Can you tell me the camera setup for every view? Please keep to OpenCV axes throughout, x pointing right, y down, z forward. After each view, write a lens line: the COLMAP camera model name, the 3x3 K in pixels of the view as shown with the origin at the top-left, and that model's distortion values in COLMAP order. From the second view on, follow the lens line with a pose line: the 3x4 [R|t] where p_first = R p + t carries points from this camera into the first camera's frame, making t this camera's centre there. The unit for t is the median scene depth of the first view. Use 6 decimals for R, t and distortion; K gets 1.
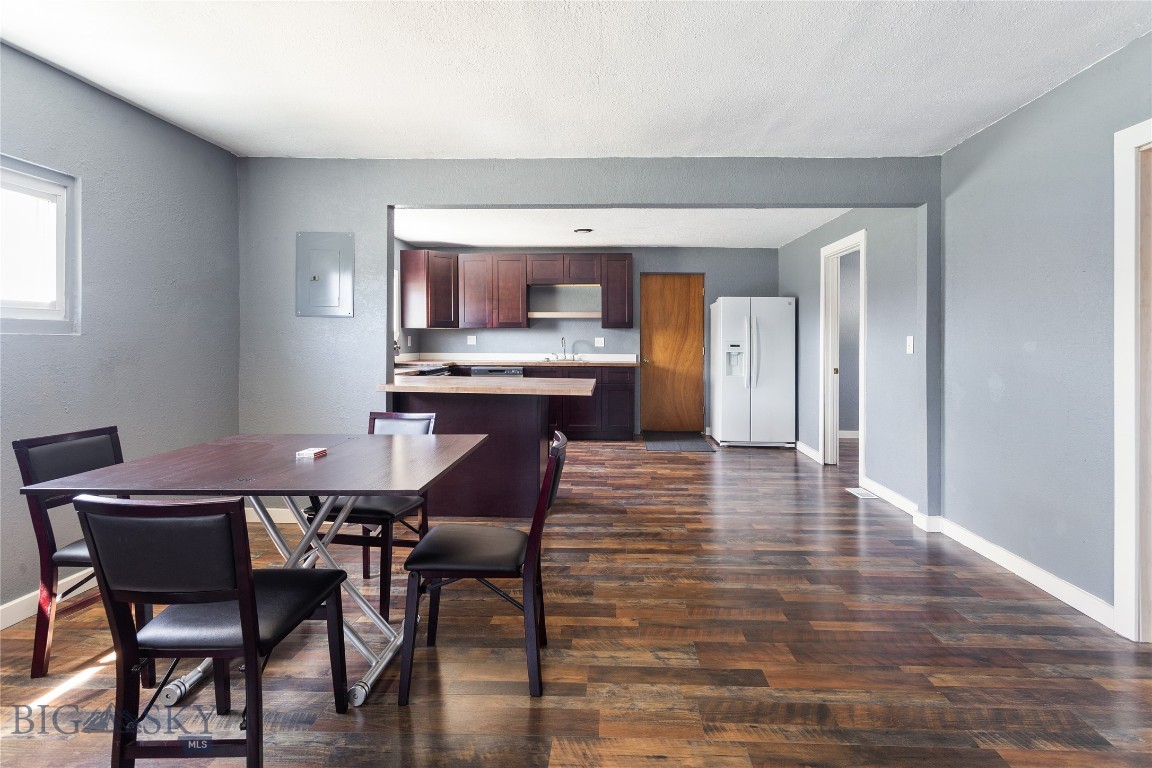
lens RADIAL K [[582.1, 0, 599.6], [0, 582.1, 345.6], [0, 0, 1]] dist [0.003766, 0.001201]
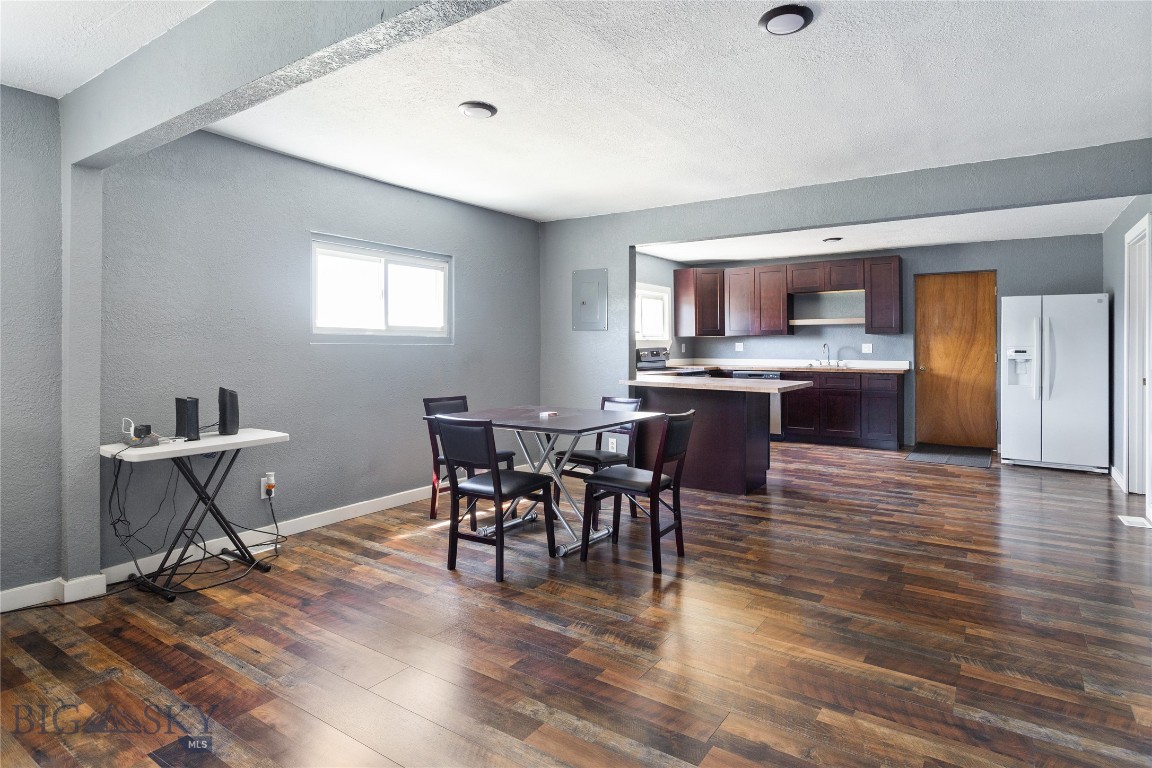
lens RADIAL K [[610.6, 0, 583.8], [0, 610.6, 354.6], [0, 0, 1]] dist [-0.003106, -0.000752]
pose [[0.845396, 0.001352, -0.534139, 0.155073], [-0.000102, 0.999997, 0.002370, 0.002534], [0.534141, -0.001949, 0.845393, -0.126765]]
